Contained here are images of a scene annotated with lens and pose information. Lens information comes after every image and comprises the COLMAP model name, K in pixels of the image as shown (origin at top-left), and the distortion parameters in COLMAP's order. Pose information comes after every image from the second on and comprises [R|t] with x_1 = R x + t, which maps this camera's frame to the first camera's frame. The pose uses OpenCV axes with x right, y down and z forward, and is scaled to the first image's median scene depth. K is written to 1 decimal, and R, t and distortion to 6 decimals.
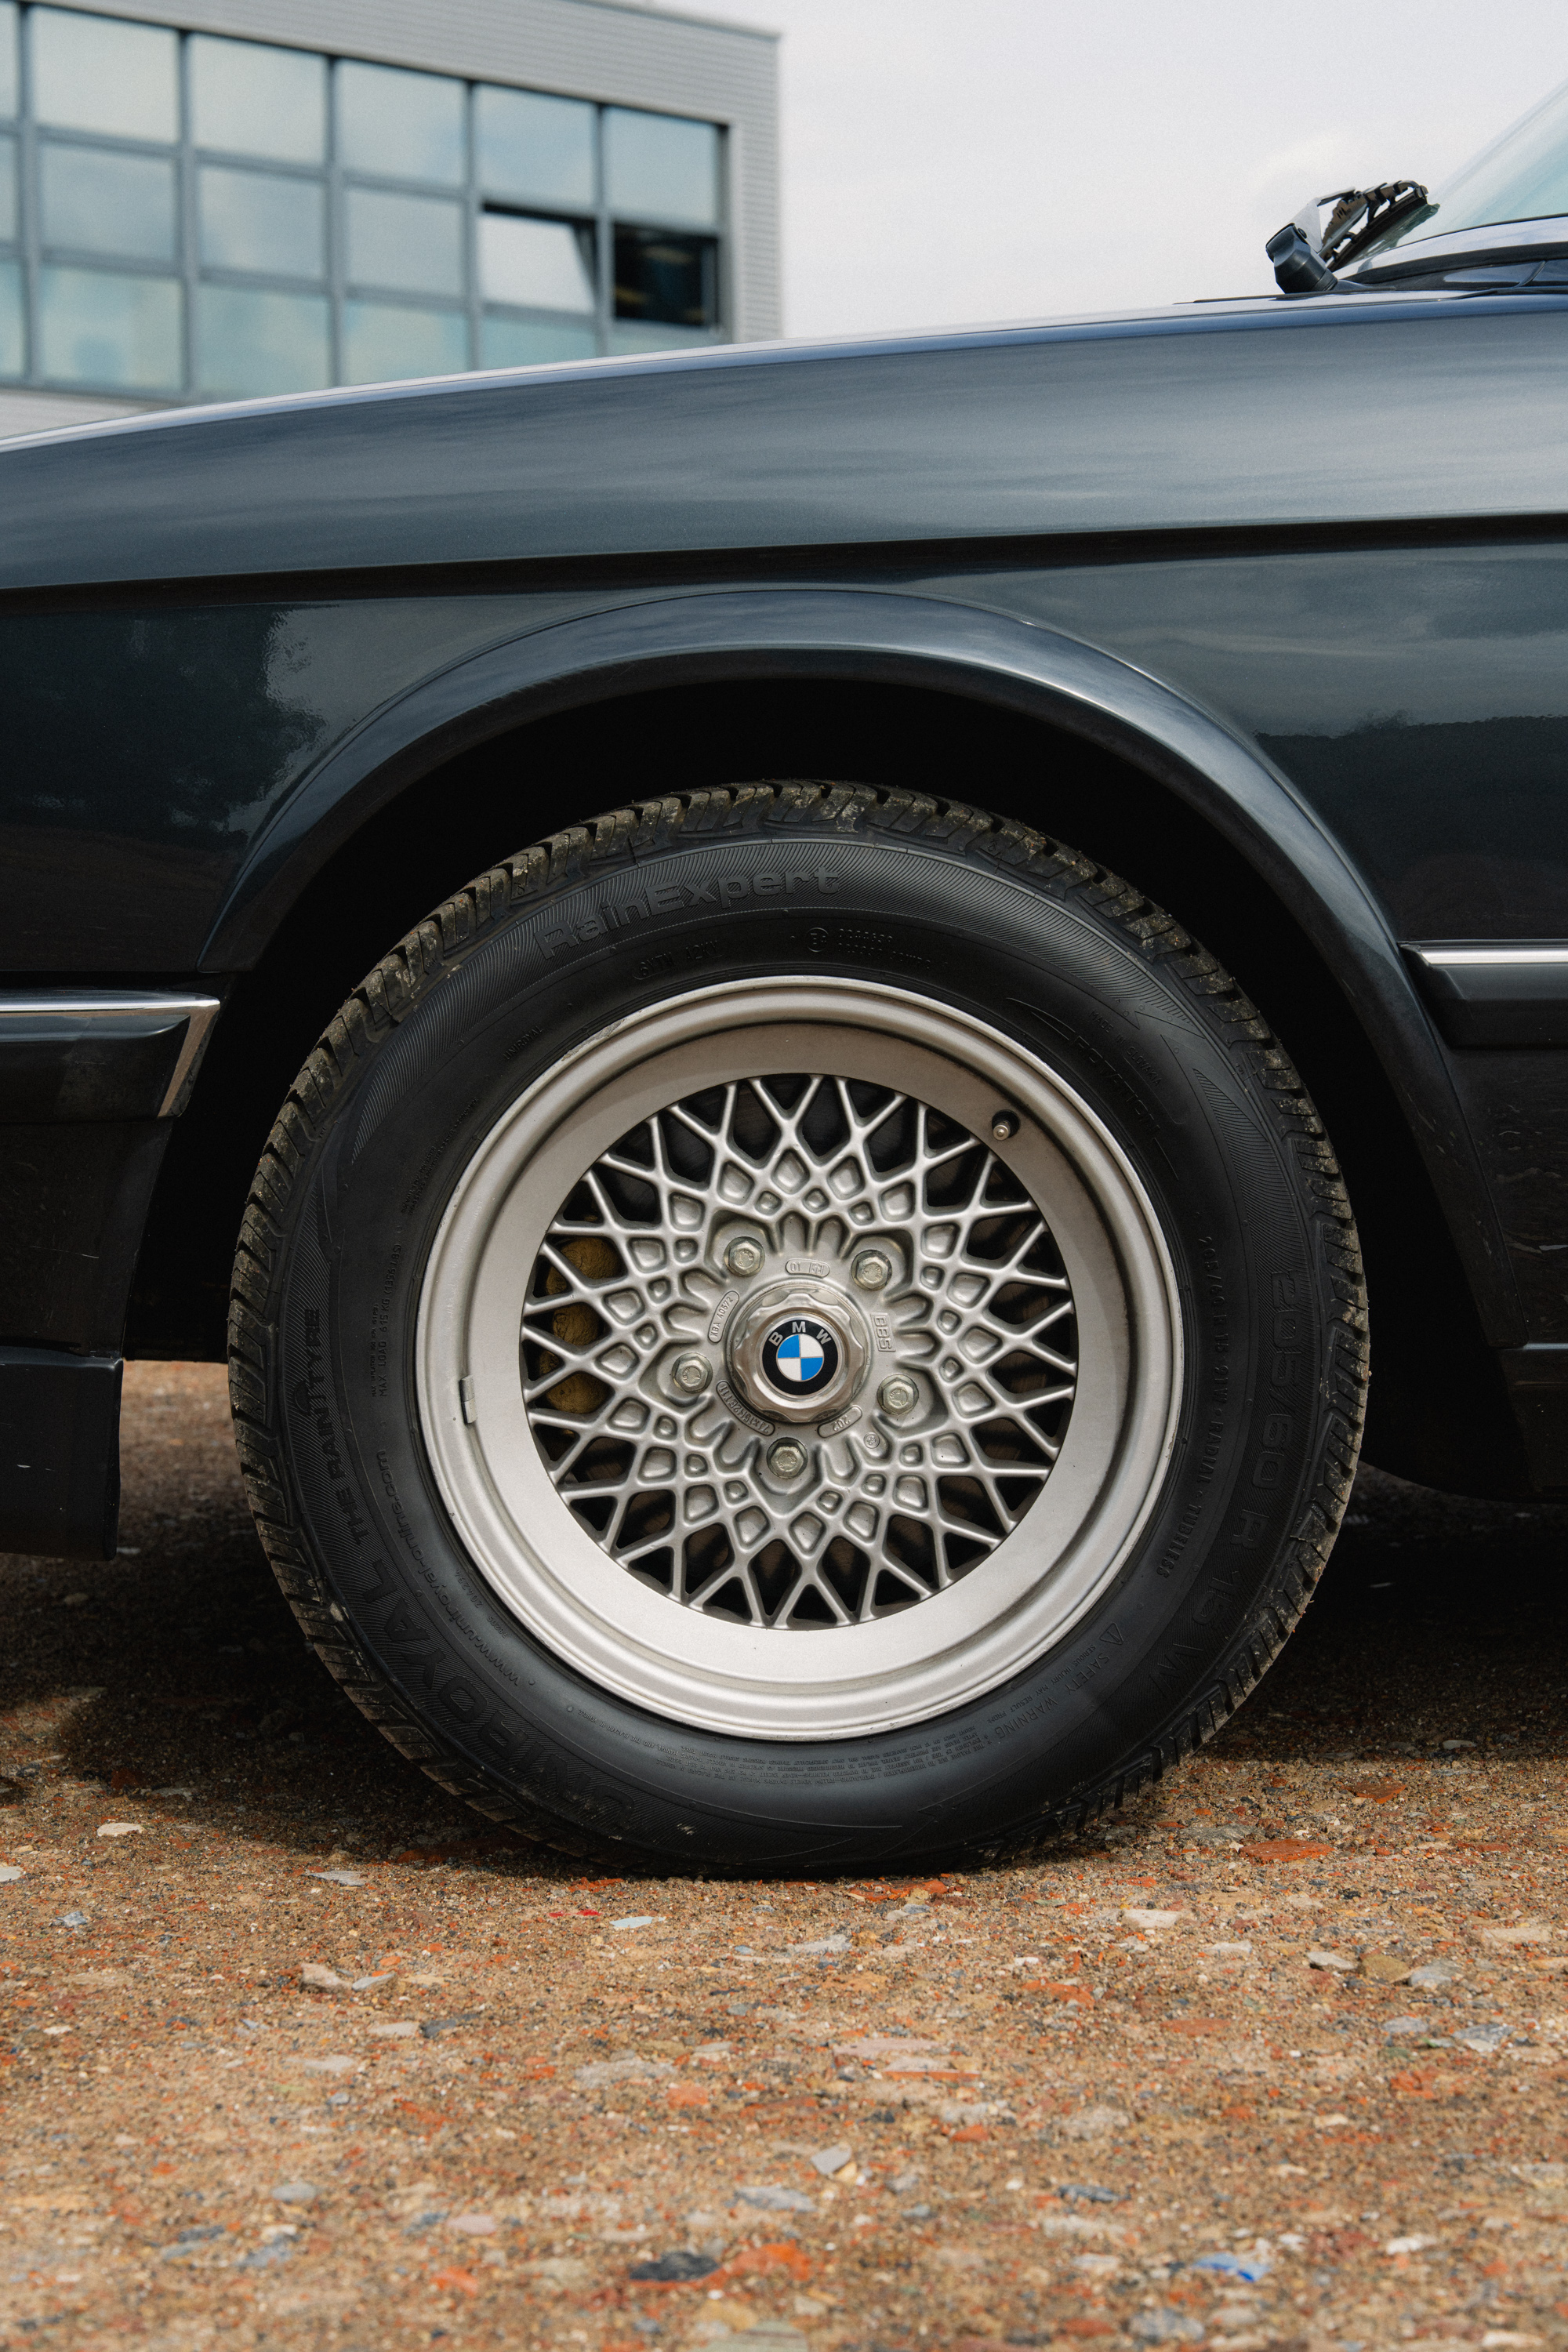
lens RADIAL K [[4667.2, 0, 727.8], [0, 4667.2, 1200.7], [0, 0, 1]] dist [0.019417, 0.000000]
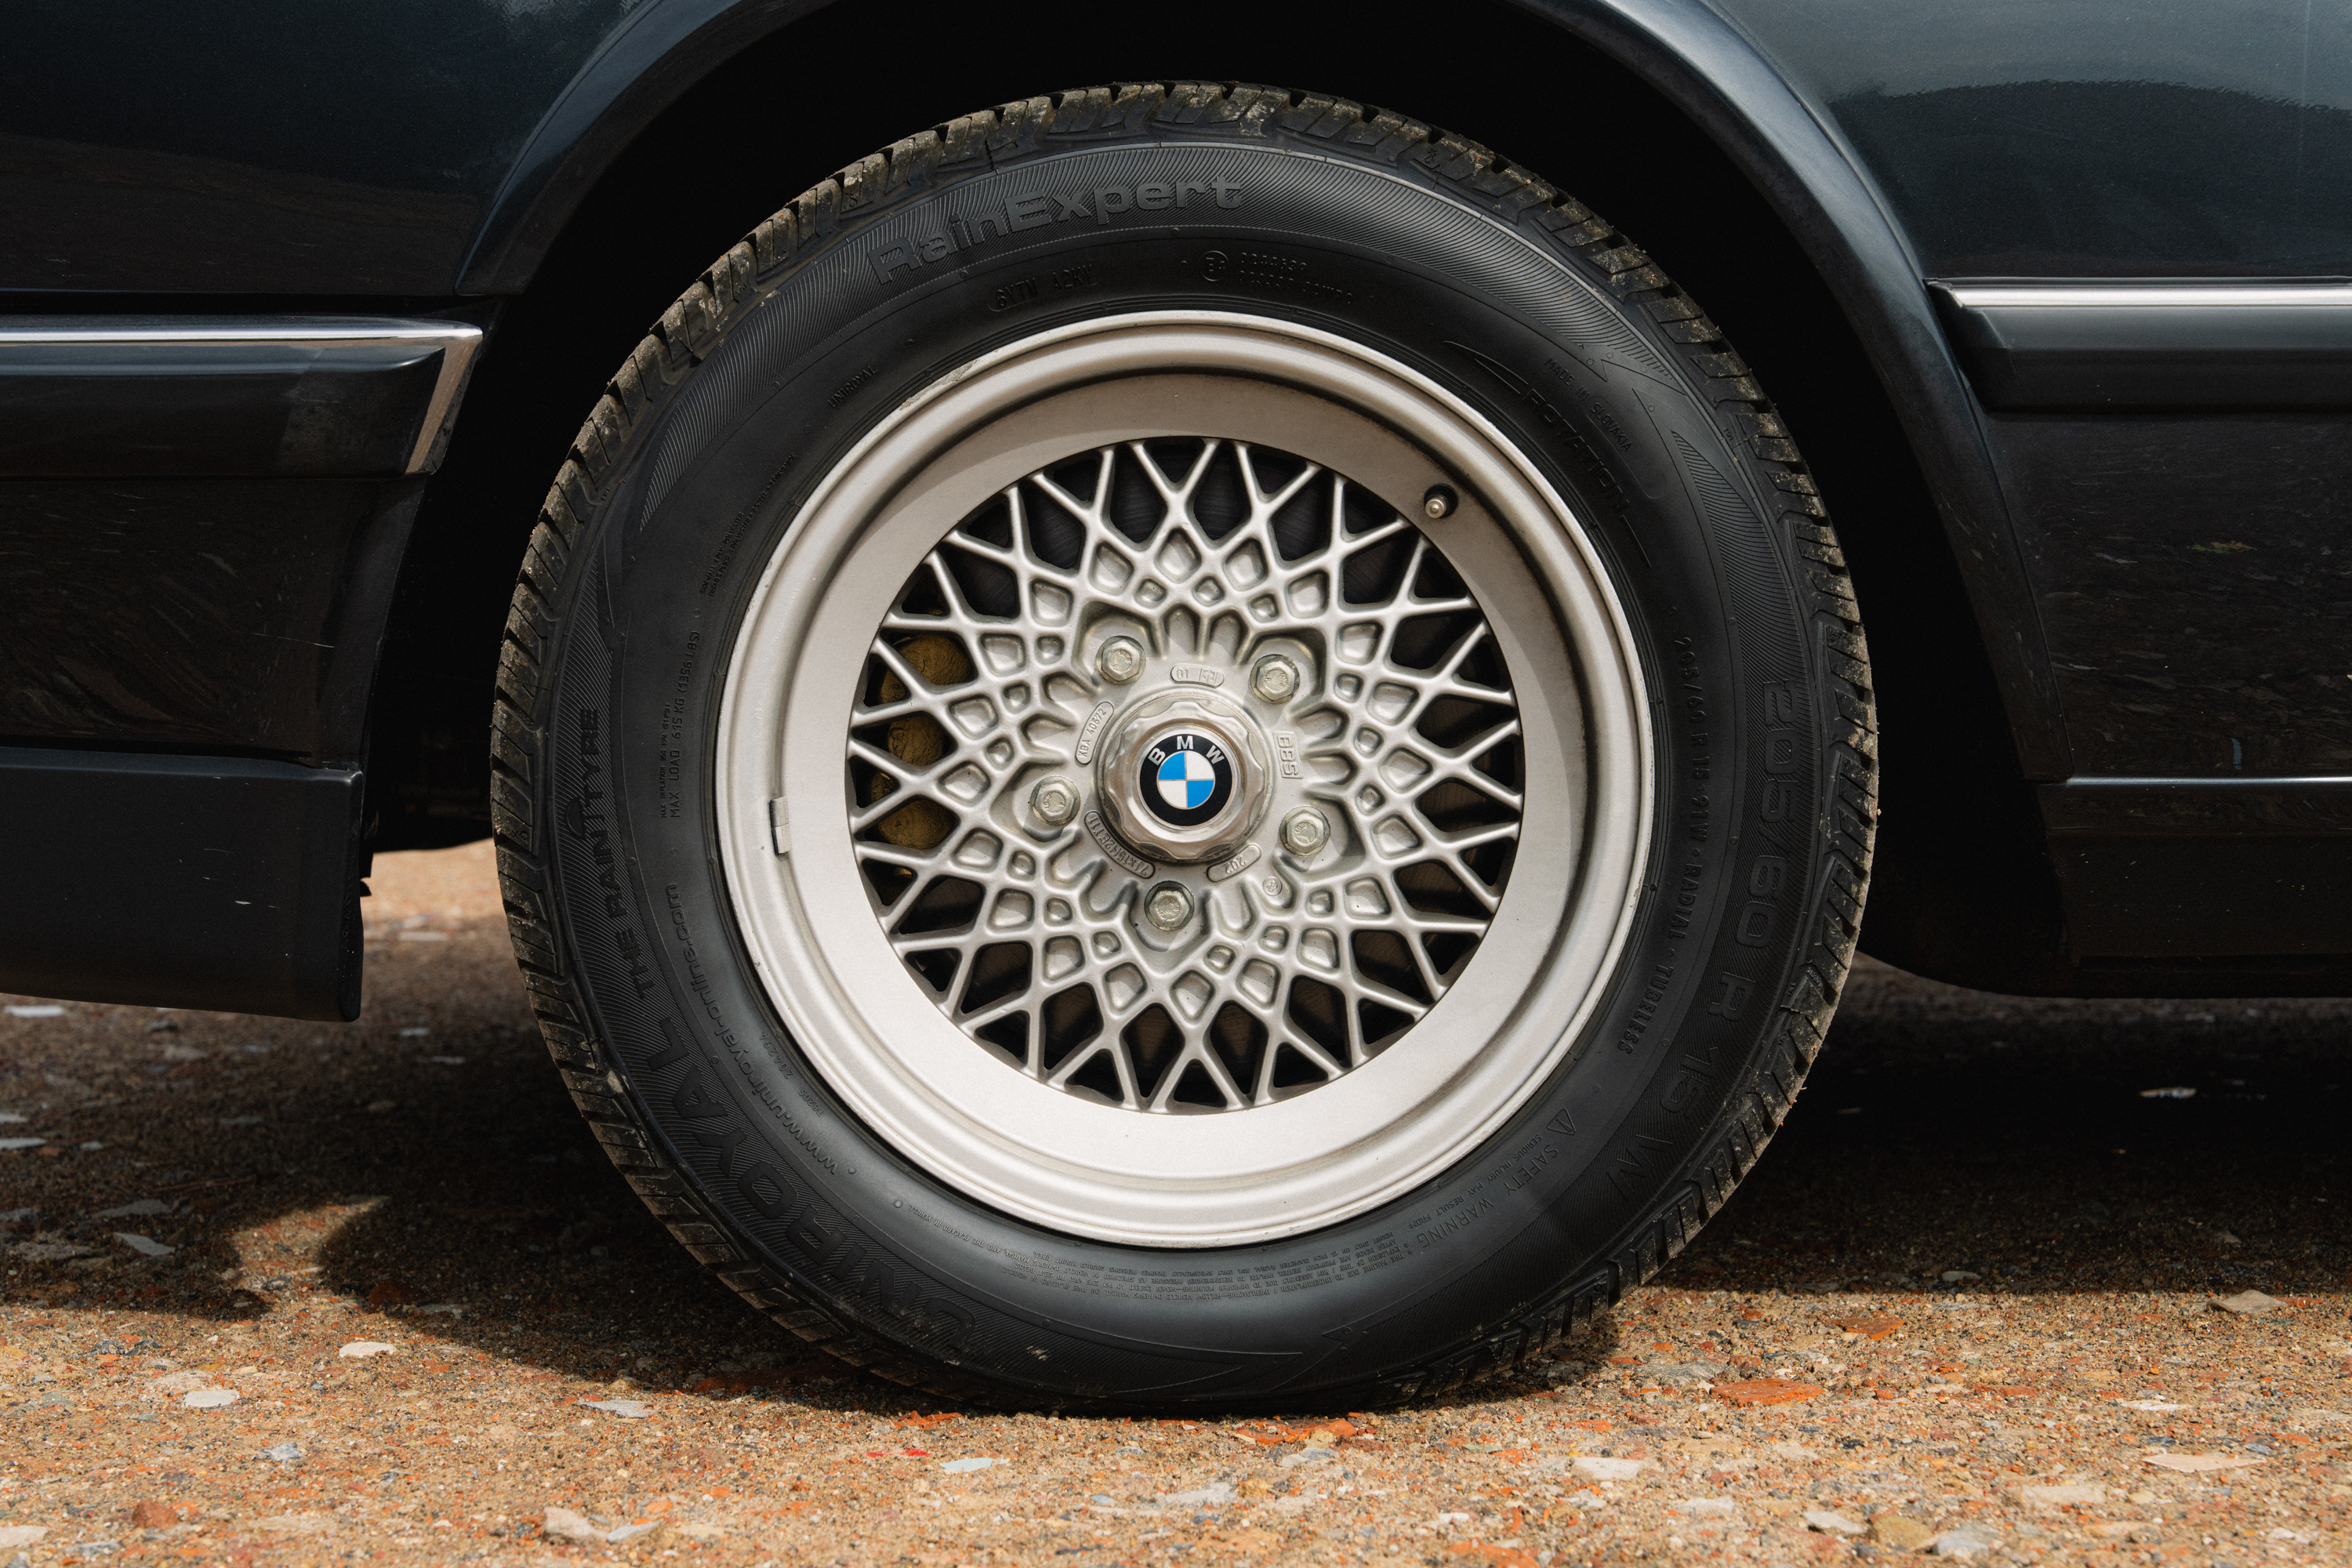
lens RADIAL K [[4409.6, 0, 1178.3], [0, 4409.6, 783.9], [0, 0, 1]] dist [0.007467, 0.000000]
pose [[0.999879, 0.014907, 0.004408, 0.010677], [-0.014867, 0.999850, -0.008841, 0.041094], [-0.004540, 0.008774, 0.999951, 0.224924]]
